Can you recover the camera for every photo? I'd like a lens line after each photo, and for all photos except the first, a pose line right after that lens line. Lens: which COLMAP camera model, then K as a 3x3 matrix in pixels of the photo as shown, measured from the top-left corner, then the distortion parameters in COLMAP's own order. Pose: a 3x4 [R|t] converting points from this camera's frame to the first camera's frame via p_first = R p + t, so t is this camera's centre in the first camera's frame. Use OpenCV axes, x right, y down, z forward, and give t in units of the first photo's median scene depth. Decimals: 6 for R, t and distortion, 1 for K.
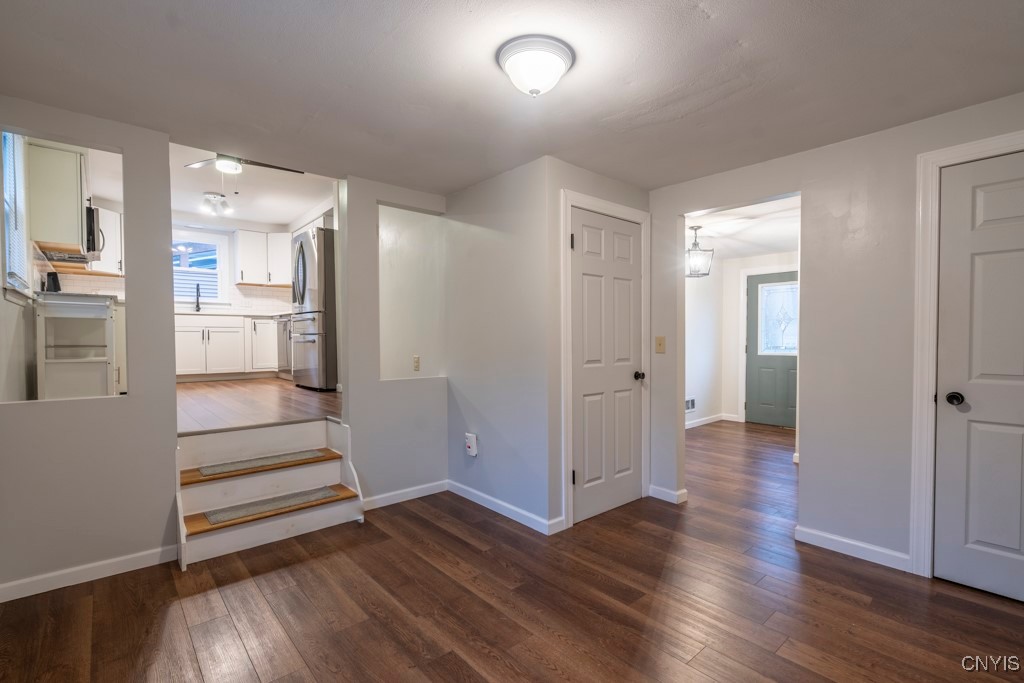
lens RADIAL K [[470.3, 0, 514.8], [0, 470.3, 346.9], [0, 0, 1]] dist [-0.007614, 0.002851]
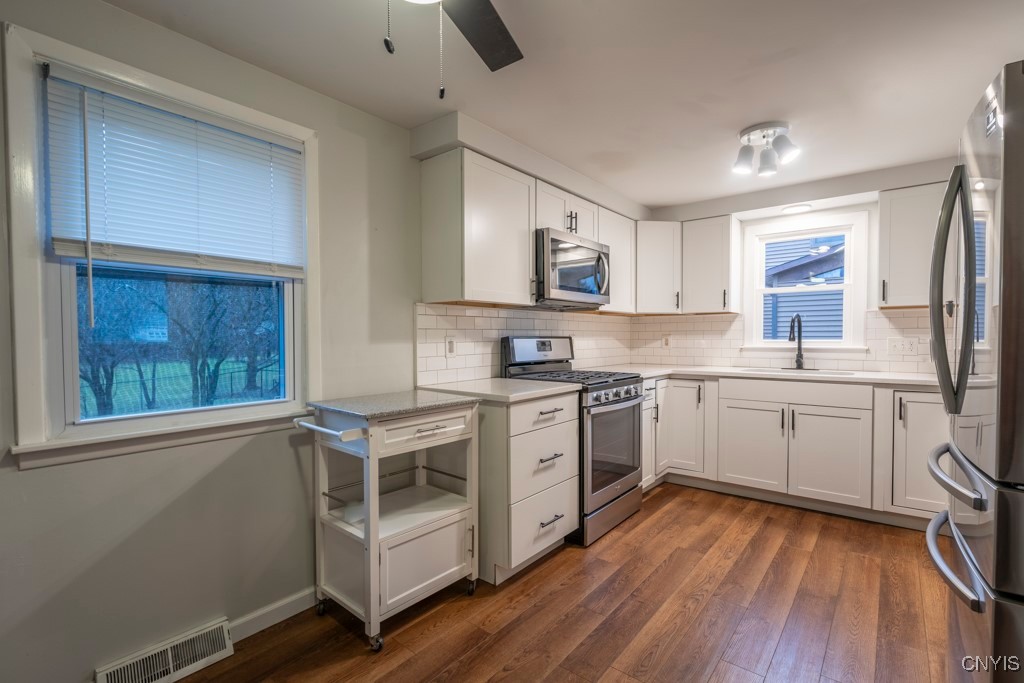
lens RADIAL K [[470.3, 0, 512.3], [0, 470.3, 347.9], [0, 0, 1]] dist [-0.007614, 0.002851]
pose [[0.173794, 0.026531, -0.984424, -0.420487], [-0.016709, 0.999573, 0.023990, -0.222147], [0.984640, 0.012280, 0.174164, 1.230222]]
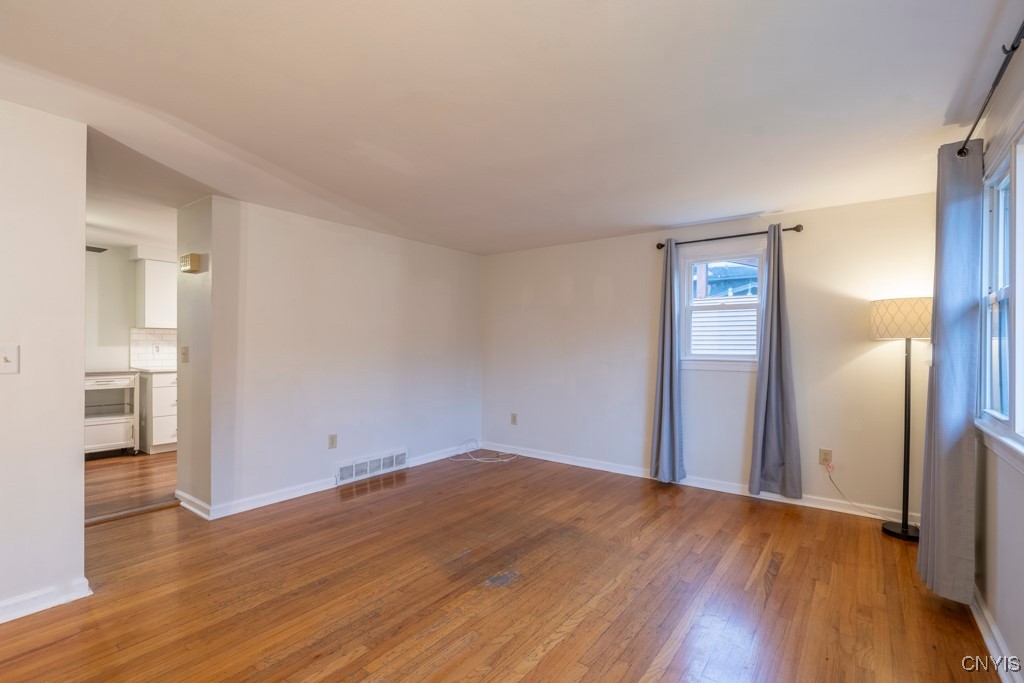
lens RADIAL K [[470.3, 0, 509.7], [0, 470.3, 344.0], [0, 0, 1]] dist [-0.007614, 0.002851]
pose [[0.206045, -0.000601, -0.978542, 0.738103], [-0.029564, 0.999539, -0.006839, -0.248372], [0.978096, 0.030339, 0.205933, 2.224096]]
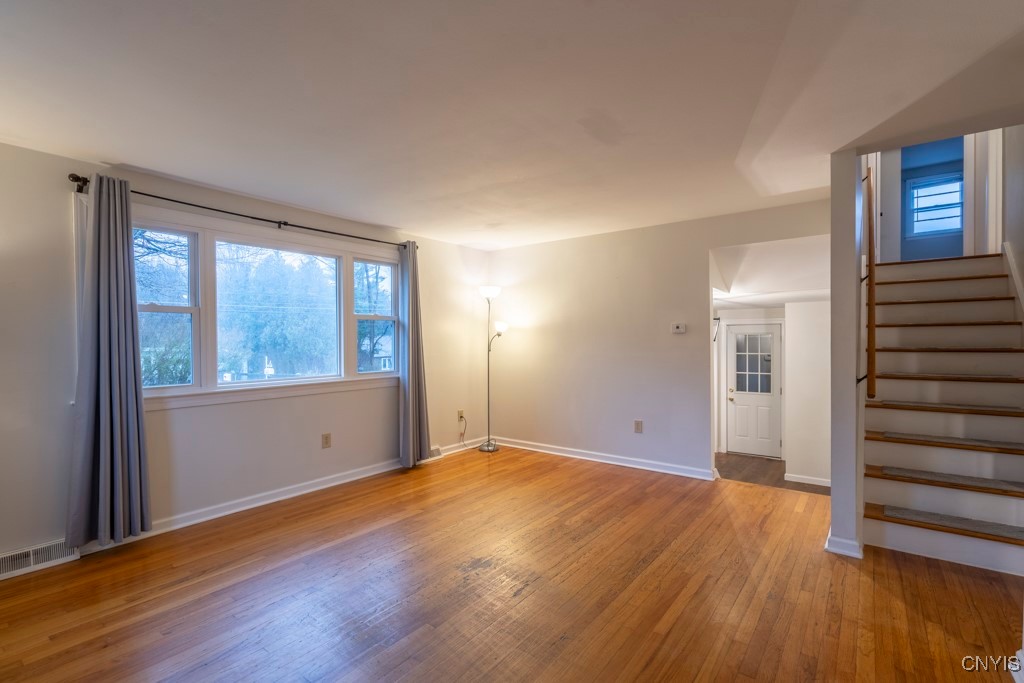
lens RADIAL K [[470.3, 0, 513.9], [0, 470.3, 346.8], [0, 0, 1]] dist [-0.007614, 0.002851]
pose [[-0.200999, -0.007966, 0.979559, -0.870821], [0.029668, 0.999459, 0.014215, -0.250893], [-0.979142, 0.031919, -0.200654, 2.480041]]
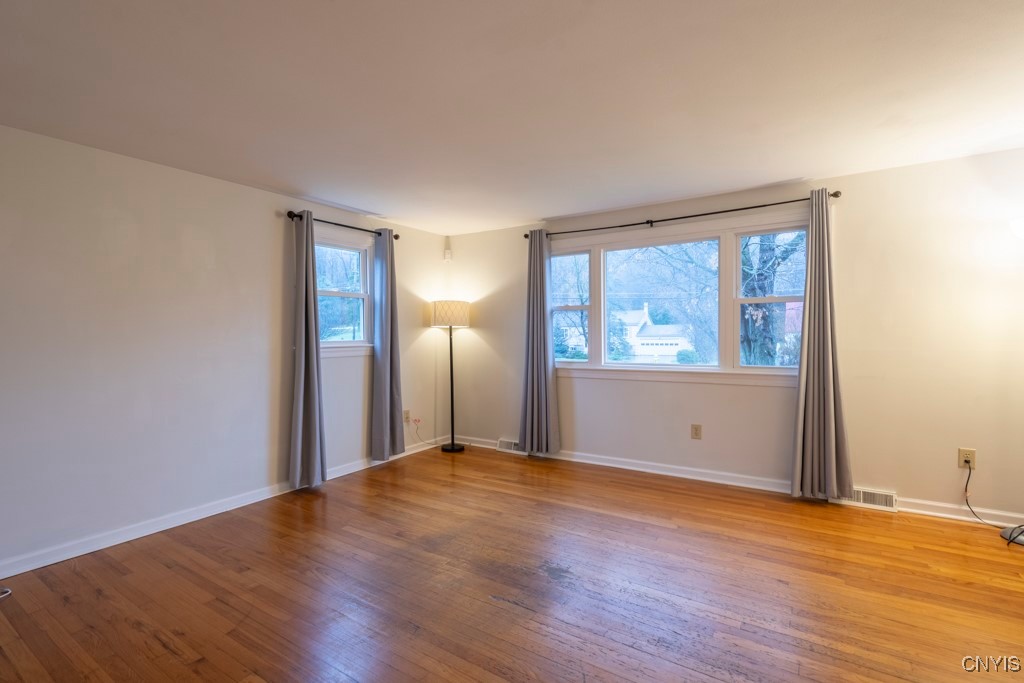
lens RADIAL K [[470.3, 0, 513.6], [0, 470.3, 344.3], [0, 0, 1]] dist [-0.007614, 0.002851]
pose [[0.961418, -0.013273, 0.274771, -0.317967], [0.013466, 0.999909, 0.001183, -0.231573], [-0.274761, 0.002563, 0.961509, 1.661311]]
